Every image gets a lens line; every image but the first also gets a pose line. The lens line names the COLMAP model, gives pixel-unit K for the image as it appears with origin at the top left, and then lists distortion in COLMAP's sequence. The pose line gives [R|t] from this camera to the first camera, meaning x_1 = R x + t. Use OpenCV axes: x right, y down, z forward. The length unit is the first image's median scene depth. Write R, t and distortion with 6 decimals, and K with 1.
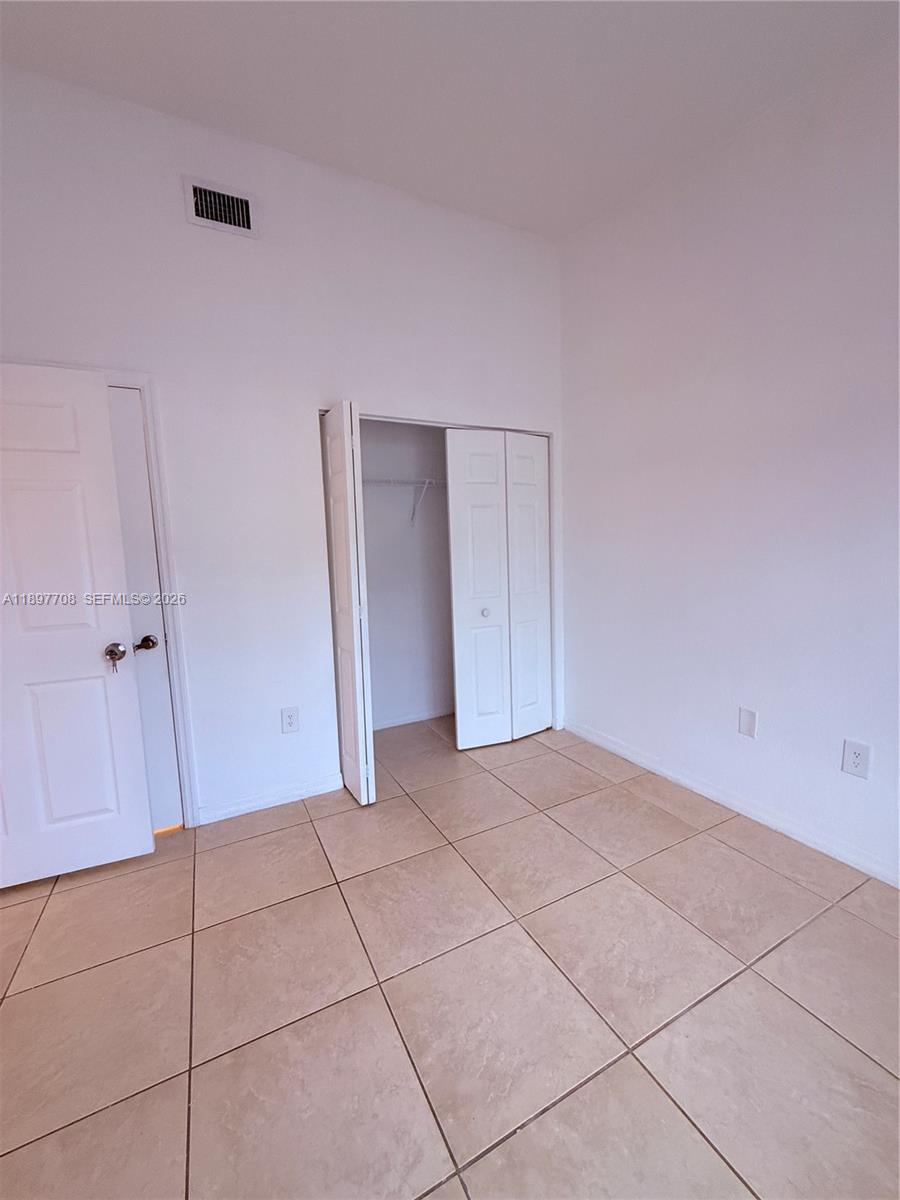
lens RADIAL K [[478.9, 0, 450.0], [0, 478.9, 600.0], [0, 0, 1]] dist [-0.002339, -0.000437]
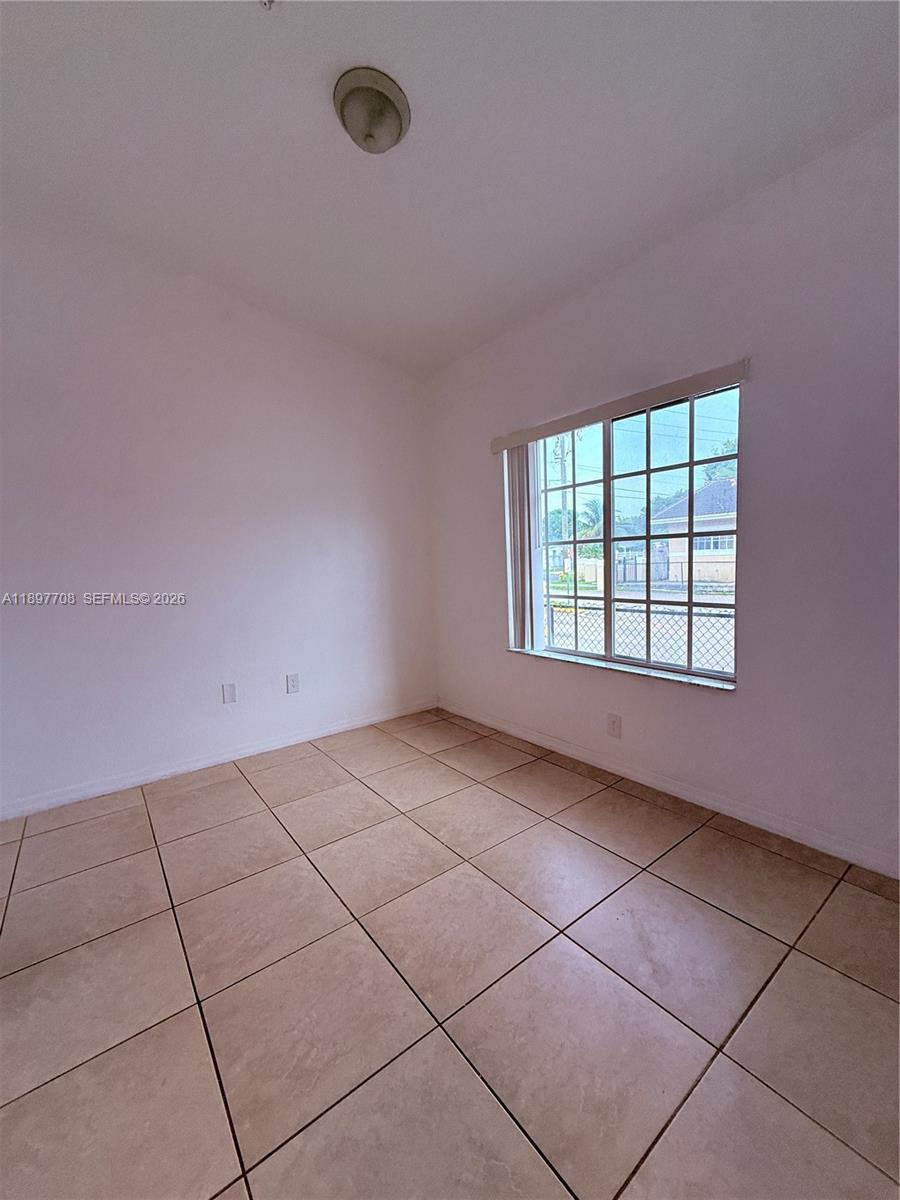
lens RADIAL K [[478.9, 0, 450.0], [0, 478.9, 600.0], [0, 0, 1]] dist [-0.002339, -0.000437]
pose [[-0.175880, -0.039185, 0.983632, -1.306262], [0.146329, 0.987066, 0.065486, -0.017509], [-0.973475, 0.155451, -0.167871, 0.844300]]
